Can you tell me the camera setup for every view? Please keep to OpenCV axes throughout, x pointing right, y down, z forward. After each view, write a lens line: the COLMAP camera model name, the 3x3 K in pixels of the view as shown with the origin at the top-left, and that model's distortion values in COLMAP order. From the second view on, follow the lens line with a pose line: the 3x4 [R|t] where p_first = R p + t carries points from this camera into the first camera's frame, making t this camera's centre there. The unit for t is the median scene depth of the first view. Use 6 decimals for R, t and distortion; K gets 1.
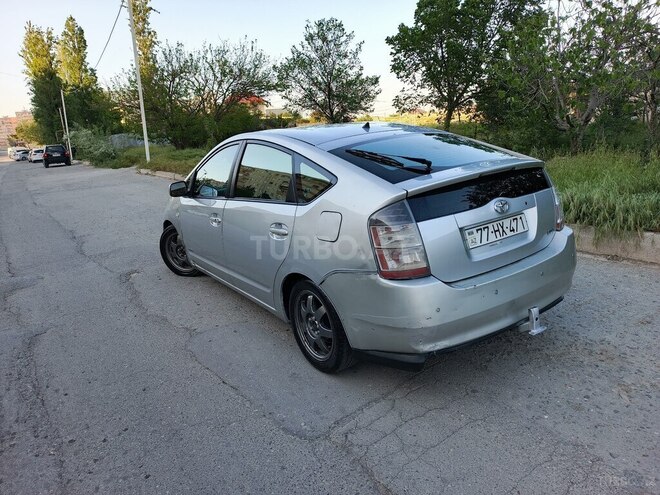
lens RADIAL K [[466.3, 0, 328.4], [0, 466.3, 250.1], [0, 0, 1]] dist [0.027877, -0.022938]
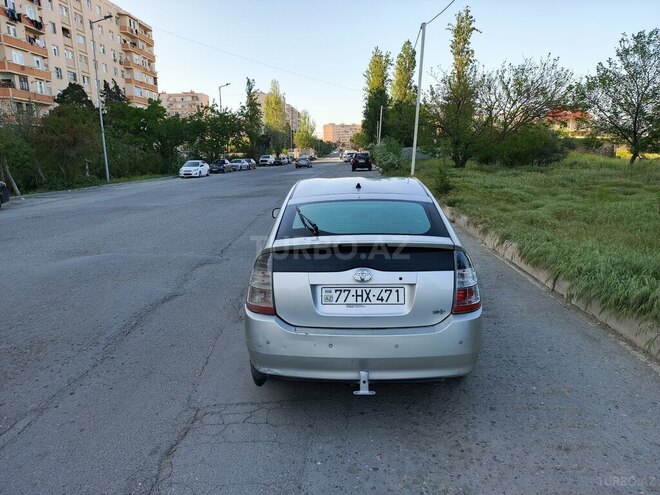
lens RADIAL K [[468.2, 0, 328.5], [0, 468.2, 251.0], [0, 0, 1]] dist [0.010545, -0.004732]
pose [[0.802304, 0.189745, -0.565955, 0.141429], [-0.202420, 0.978437, 0.041083, -0.027466], [0.561546, 0.081600, 0.823412, 0.000872]]
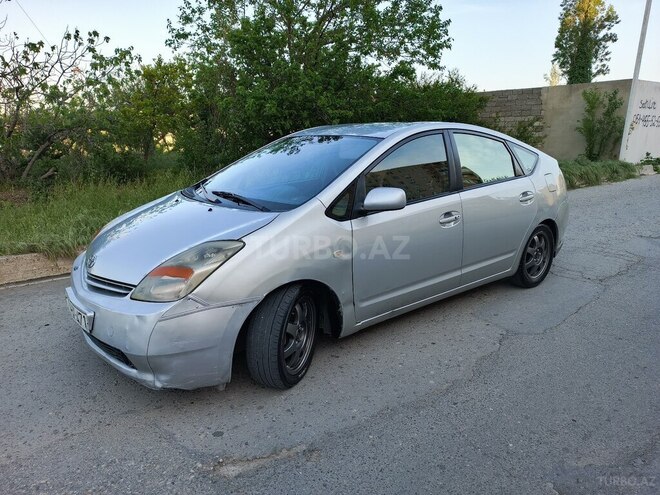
lens RADIAL K [[468.2, 0, 328.5], [0, 468.2, 251.0], [0, 0, 1]] dist [0.010545, -0.004732]
pose [[-0.078195, -0.169086, 0.982495, -0.243997], [0.269397, 0.945265, 0.184119, -0.051611], [-0.959849, 0.279078, -0.028363, 0.282884]]
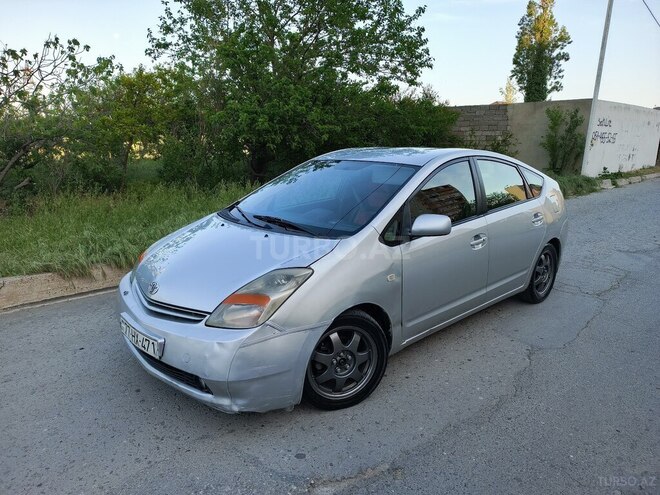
lens RADIAL K [[468.2, 0, 328.5], [0, 468.2, 251.0], [0, 0, 1]] dist [0.010545, -0.004732]
pose [[-0.158499, -0.153189, 0.975403, -0.246385], [0.257437, 0.947309, 0.190609, -0.067195], [-0.953207, 0.281317, -0.110711, 0.312572]]
